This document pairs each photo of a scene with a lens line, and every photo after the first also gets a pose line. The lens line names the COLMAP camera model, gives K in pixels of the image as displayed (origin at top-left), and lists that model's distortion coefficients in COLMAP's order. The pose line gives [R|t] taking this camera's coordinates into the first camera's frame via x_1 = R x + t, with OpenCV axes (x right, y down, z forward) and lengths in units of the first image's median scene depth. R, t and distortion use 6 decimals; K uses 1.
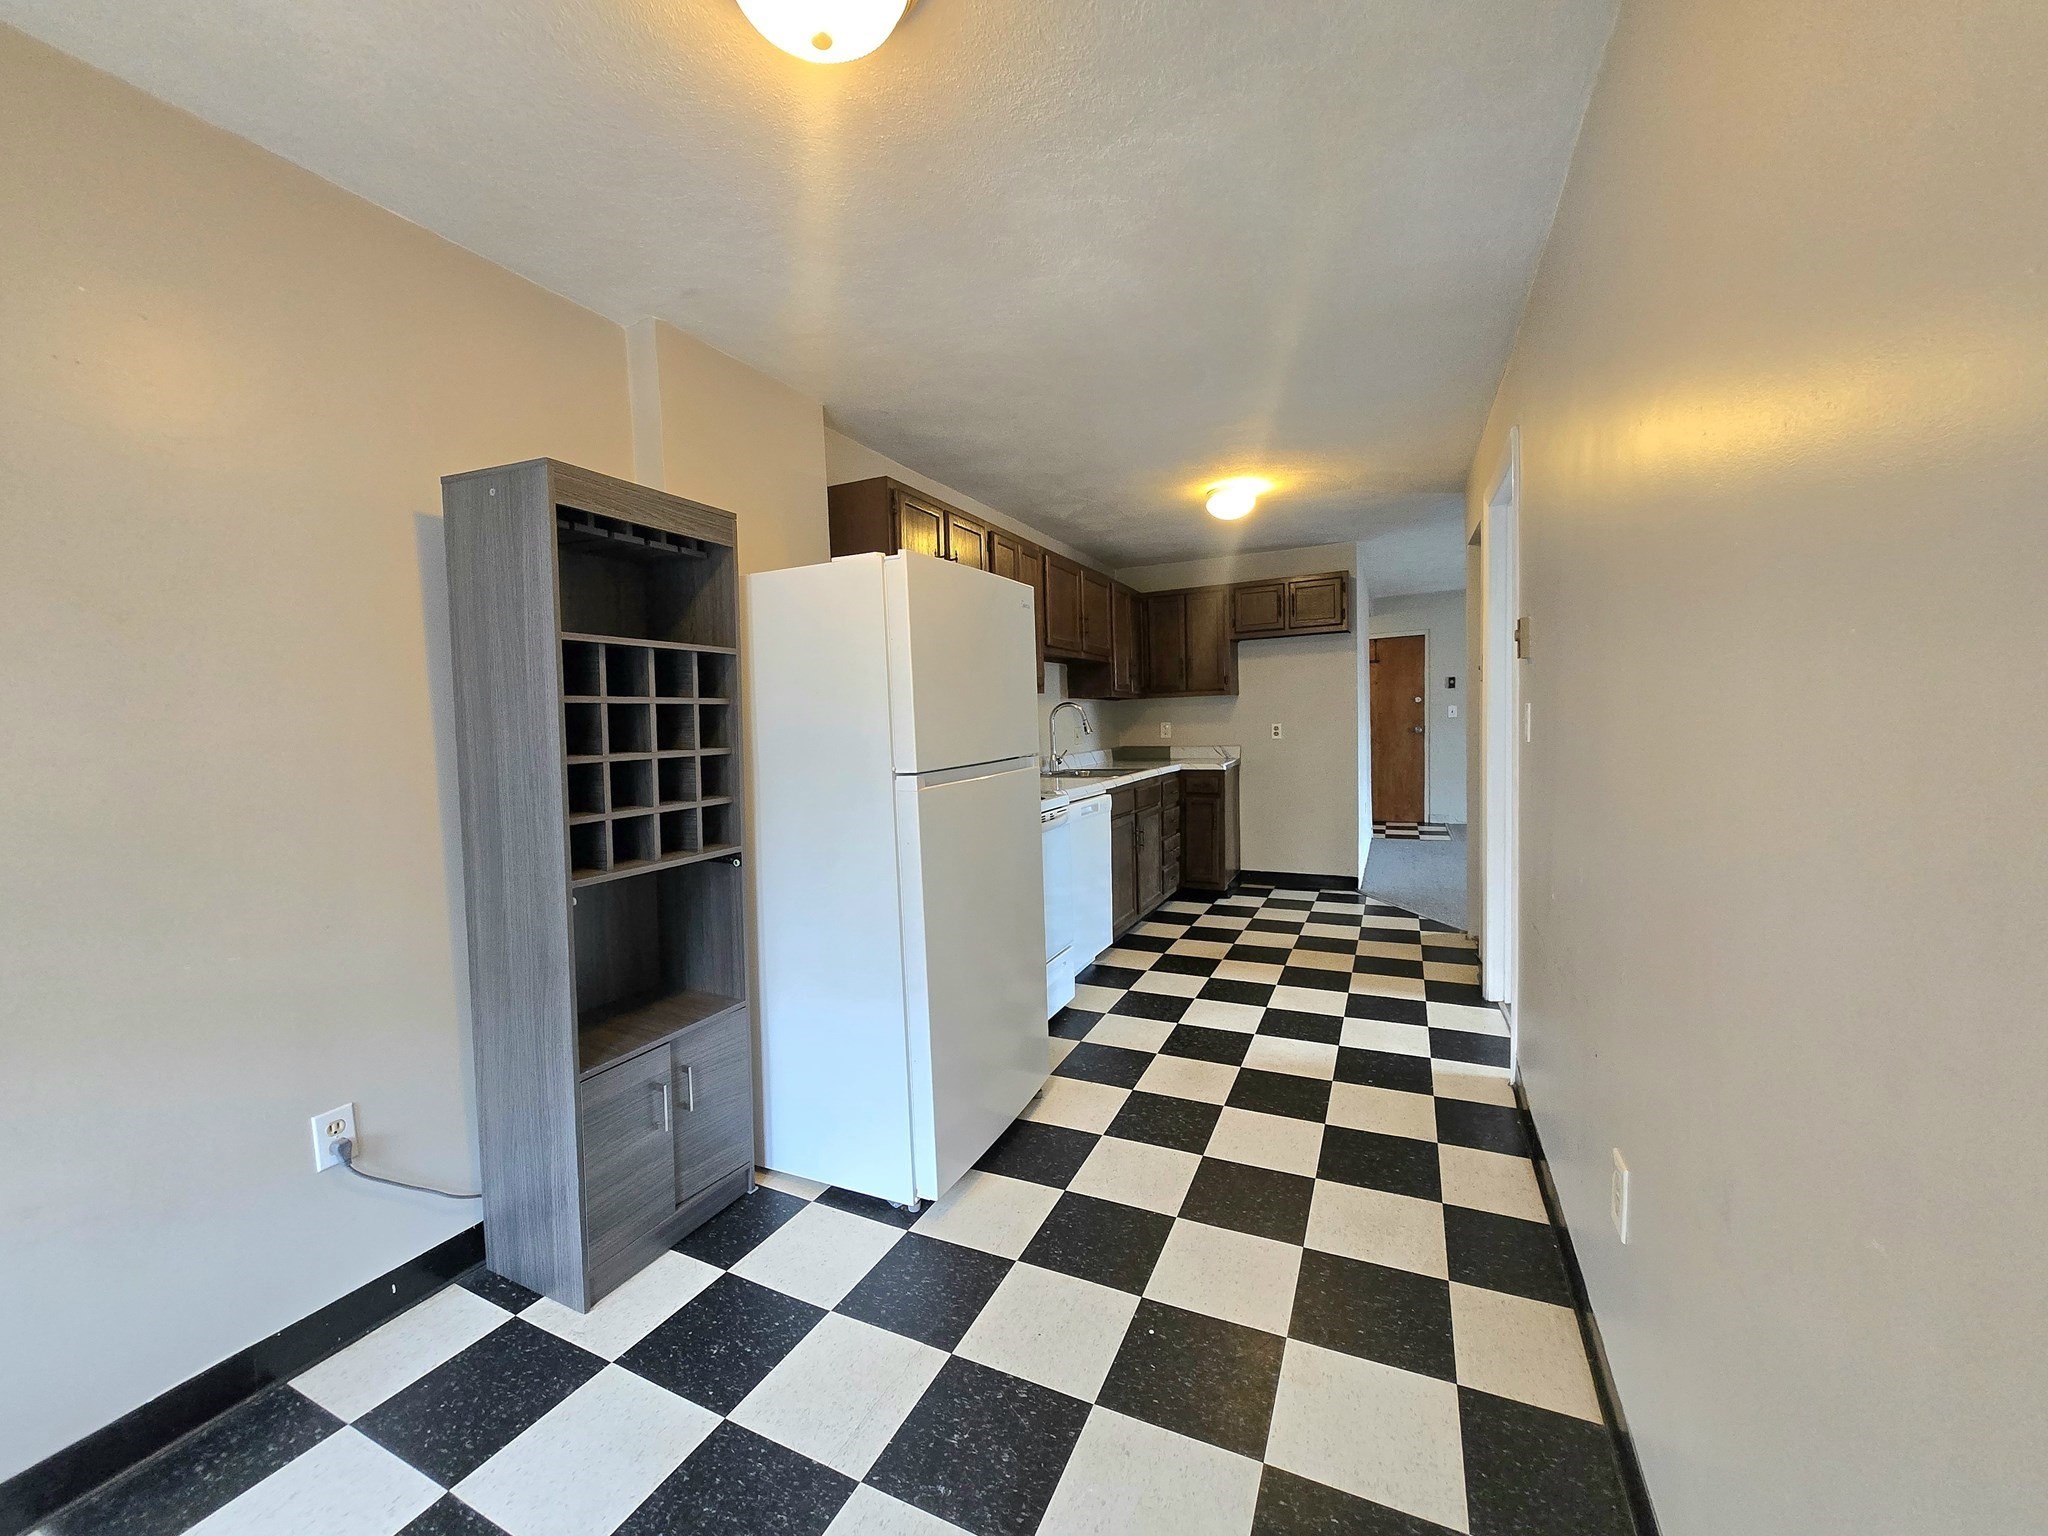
lens RADIAL K [[792.4, 0, 1028.1], [0, 792.4, 789.5], [0, 0, 1]] dist [0.024569, -0.000027]
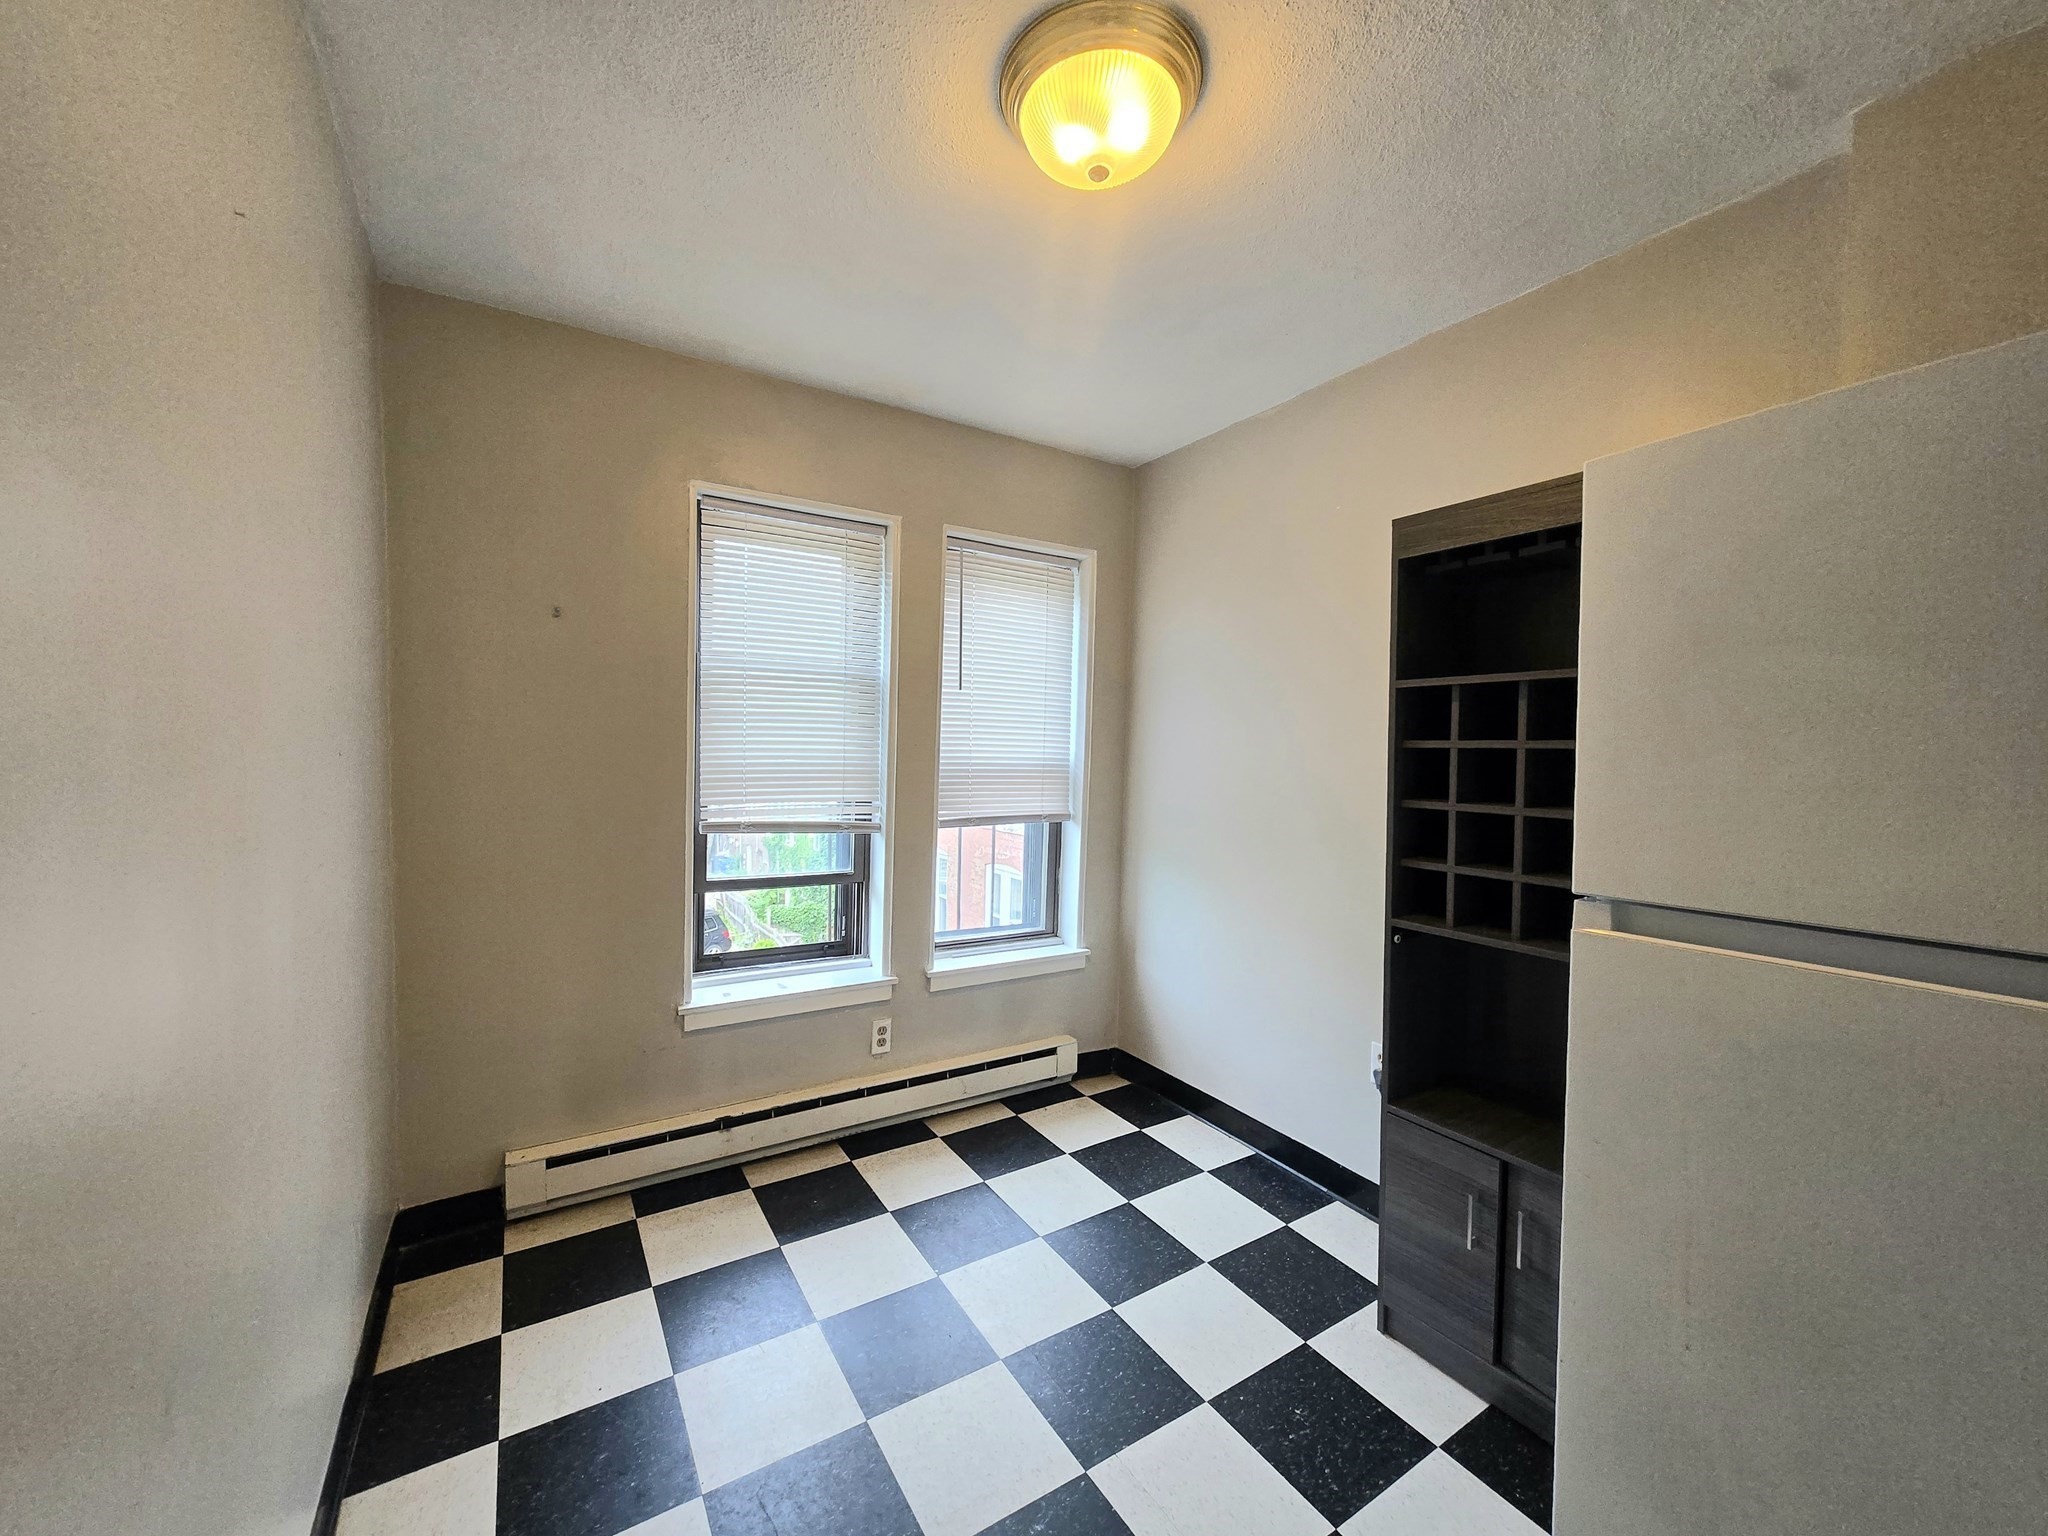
lens RADIAL K [[792.4, 0, 1028.1], [0, 792.4, 789.5], [0, 0, 1]] dist [0.024569, -0.000027]
pose [[-0.541025, 0.056544, -0.839103, 0.756408], [-0.062597, 0.992262, 0.107226, -0.187525], [0.838673, 0.110538, -0.533300, 1.570358]]
